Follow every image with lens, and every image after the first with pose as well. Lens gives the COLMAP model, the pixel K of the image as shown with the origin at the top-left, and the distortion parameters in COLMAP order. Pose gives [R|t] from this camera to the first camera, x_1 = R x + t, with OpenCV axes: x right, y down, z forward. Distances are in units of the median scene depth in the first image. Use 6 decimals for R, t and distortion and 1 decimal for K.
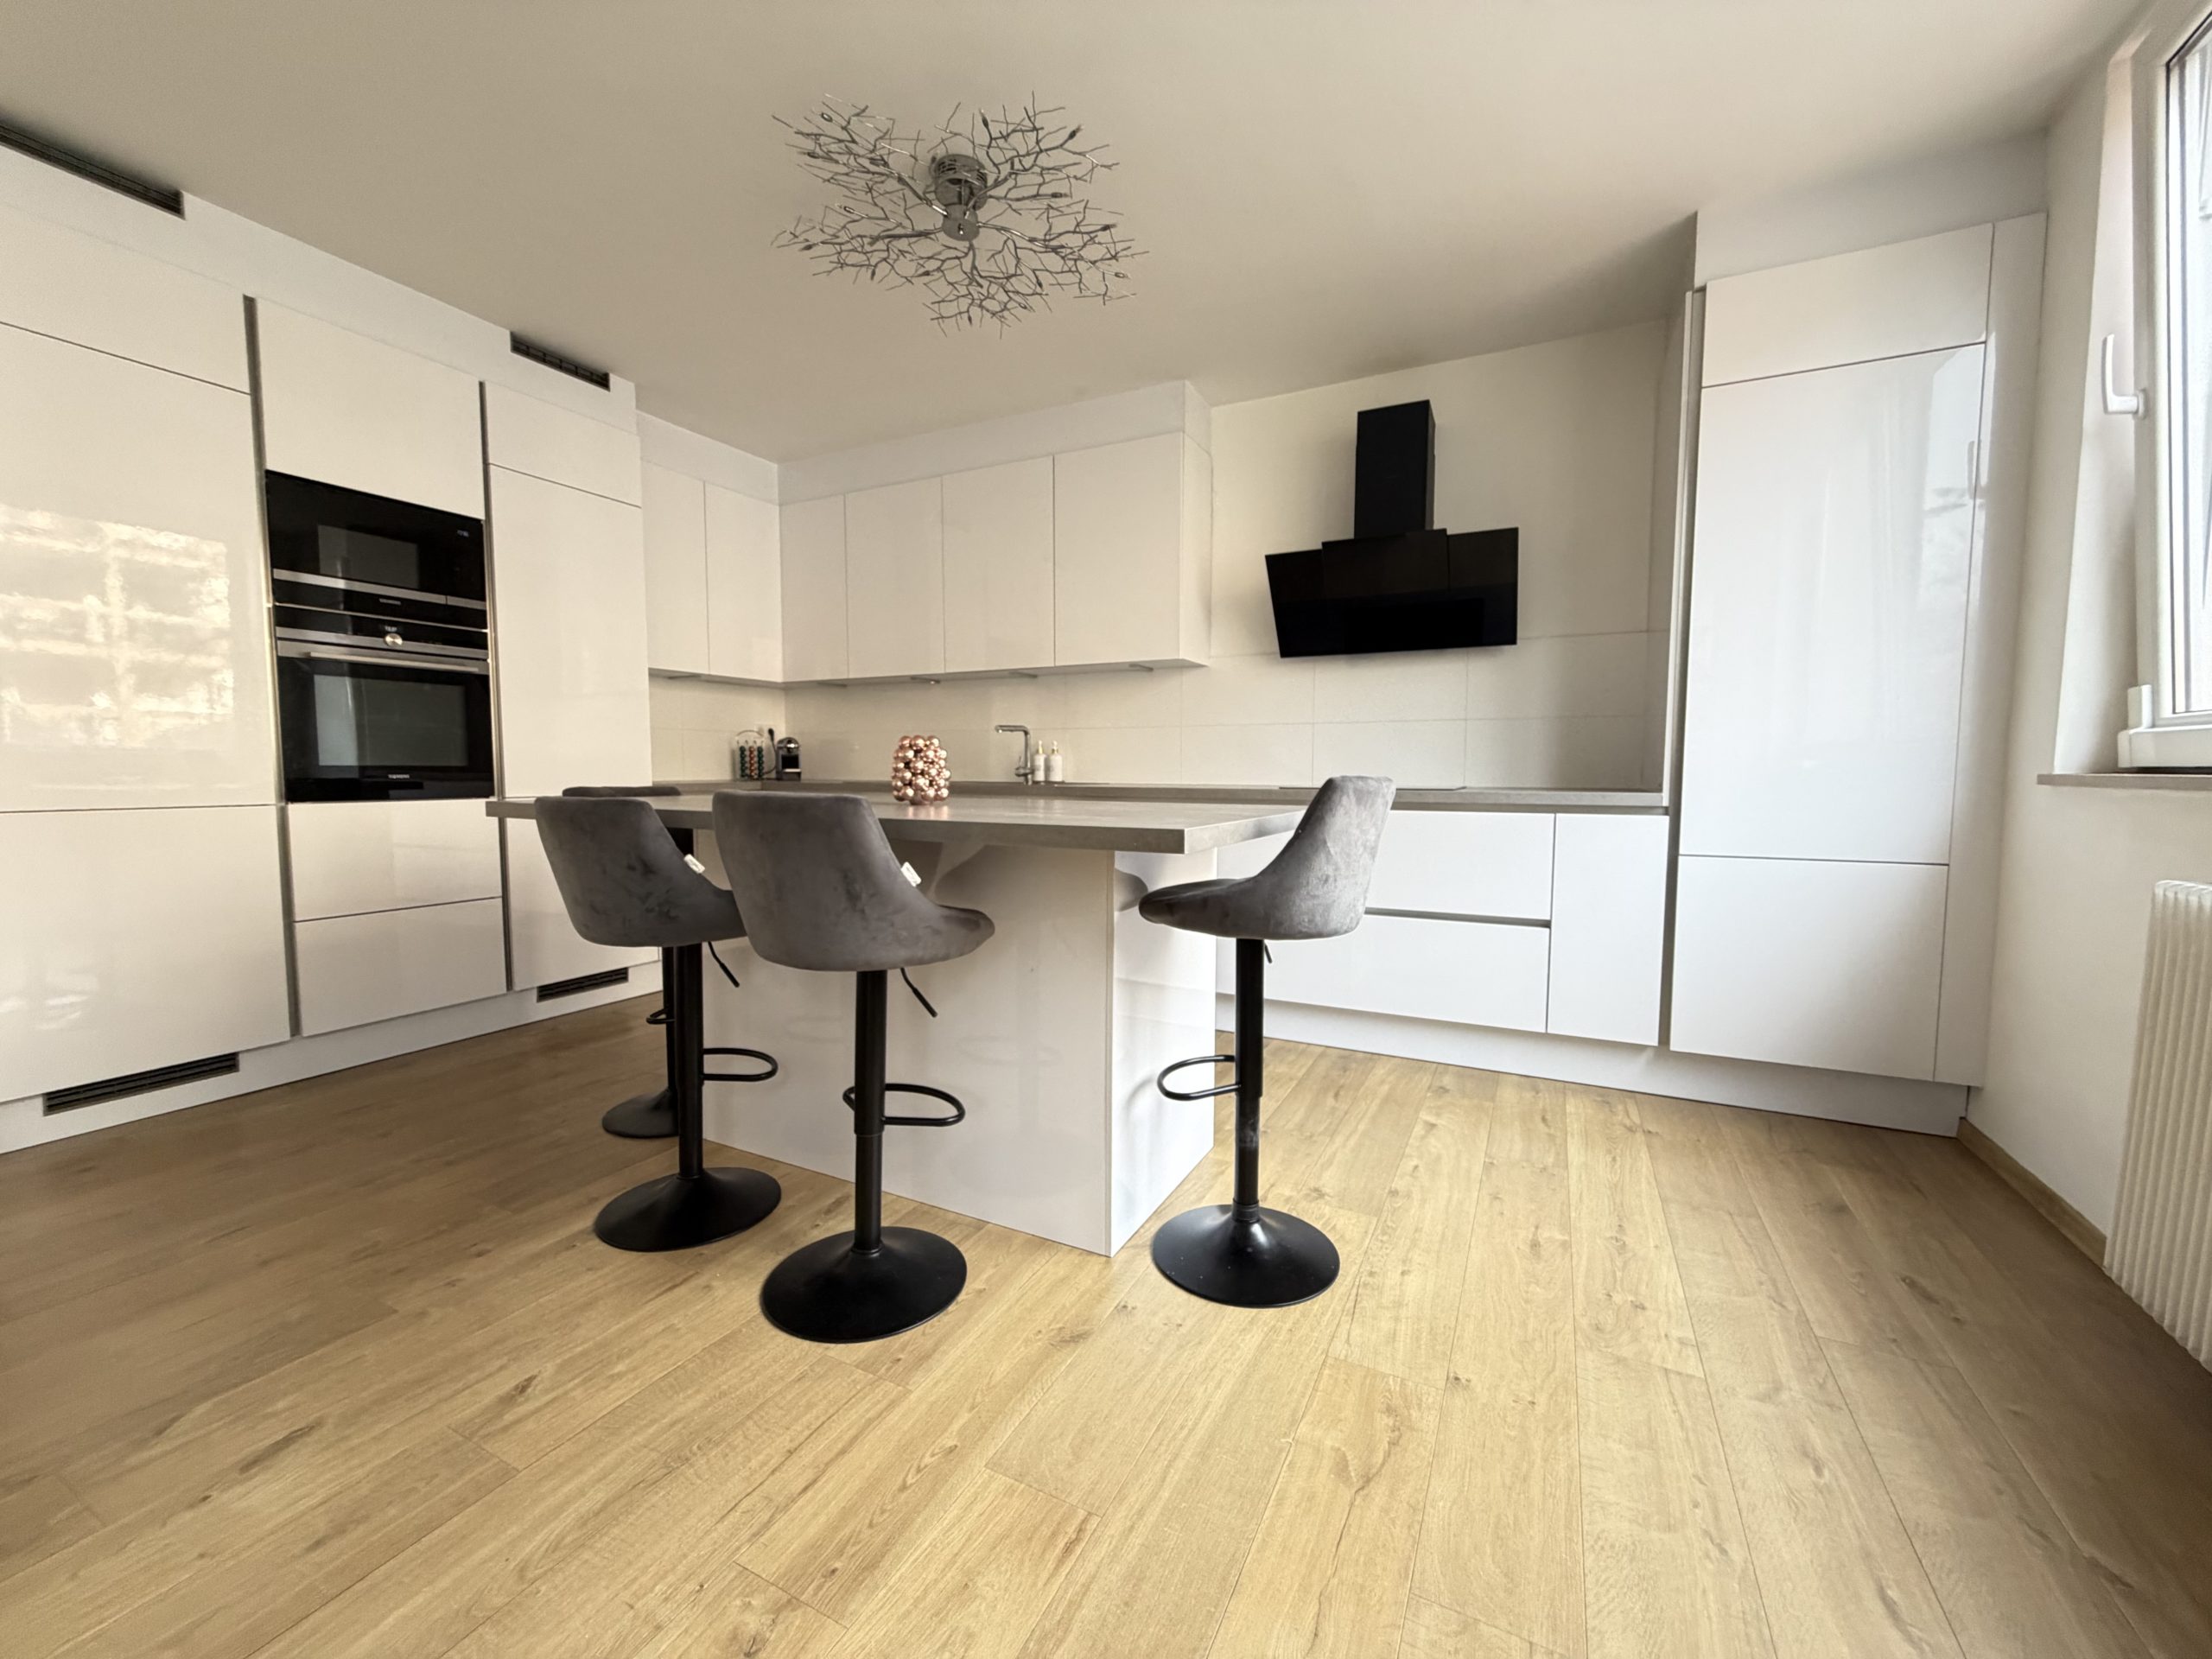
lens RADIAL K [[879.4, 0, 1110.8], [0, 879.4, 842.5], [0, 0, 1]] dist [0.000853, -0.000629]
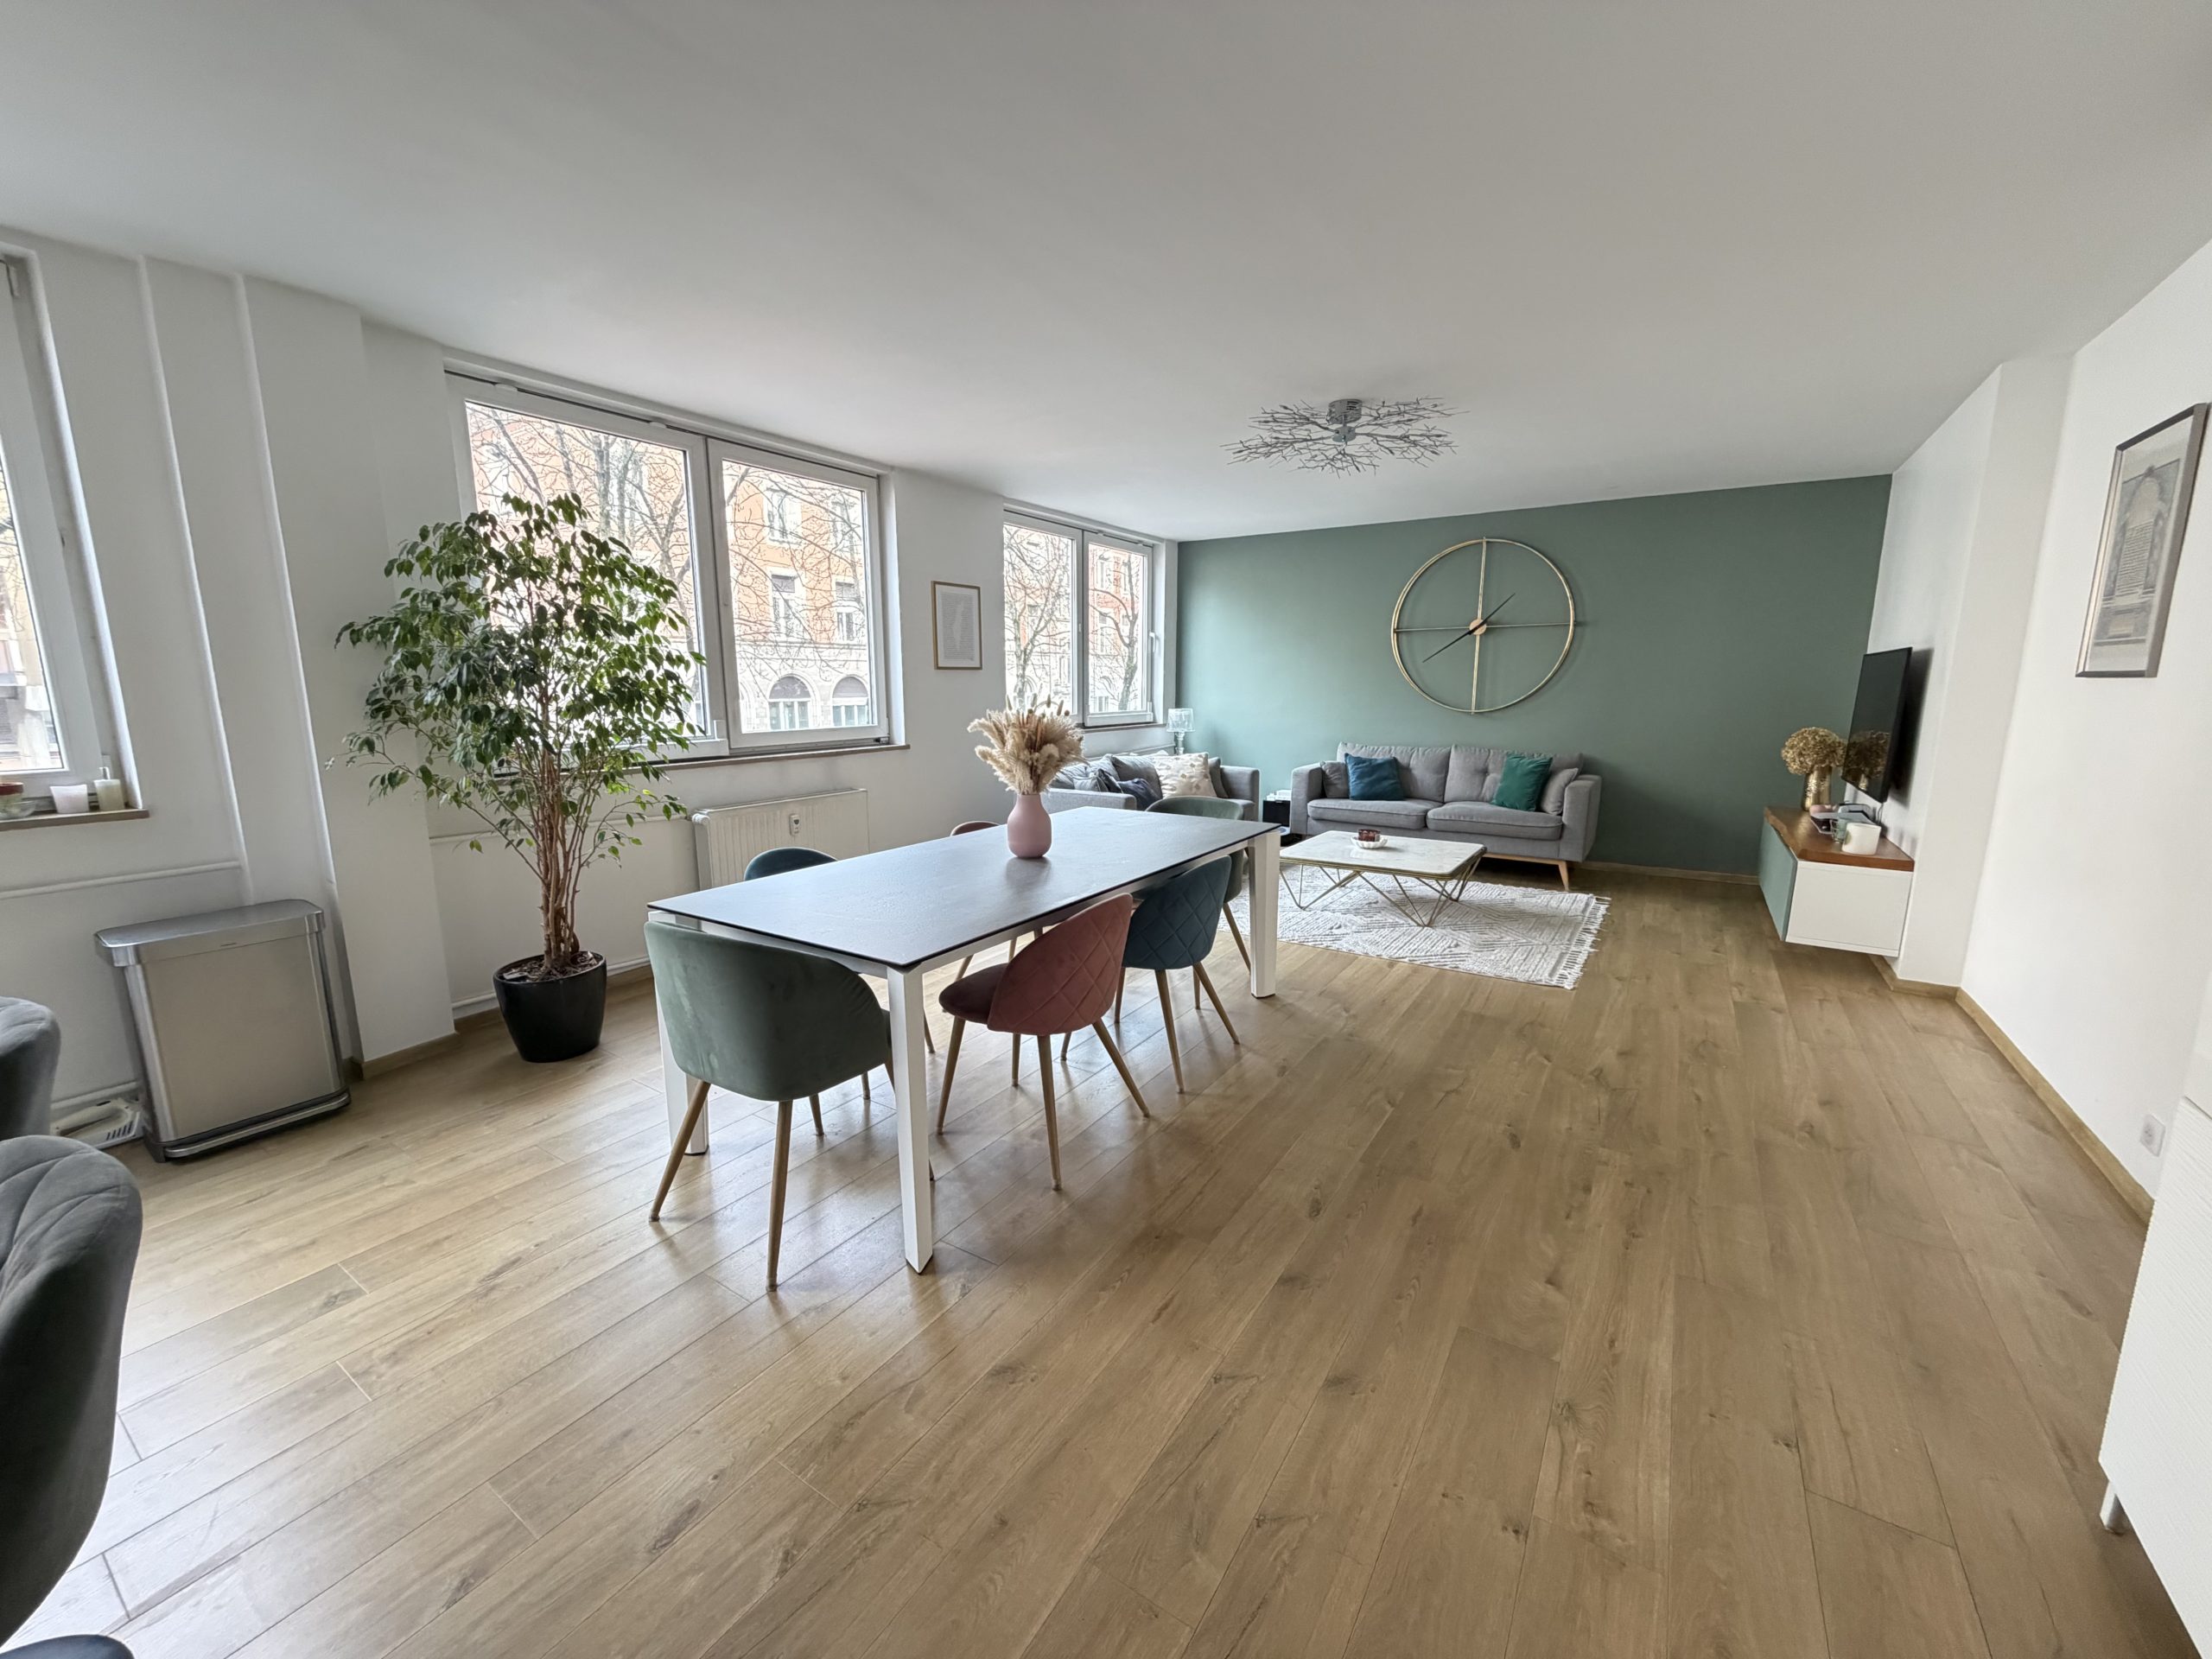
lens RADIAL K [[879.4, 0, 1101.6], [0, 879.4, 832.0], [0, 0, 1]] dist [0.000853, -0.000629]
pose [[-0.994450, -0.017679, 0.103710, -0.785231], [0.008932, 0.968032, 0.250667, -0.224099], [-0.104826, 0.250202, -0.962502, 0.892638]]
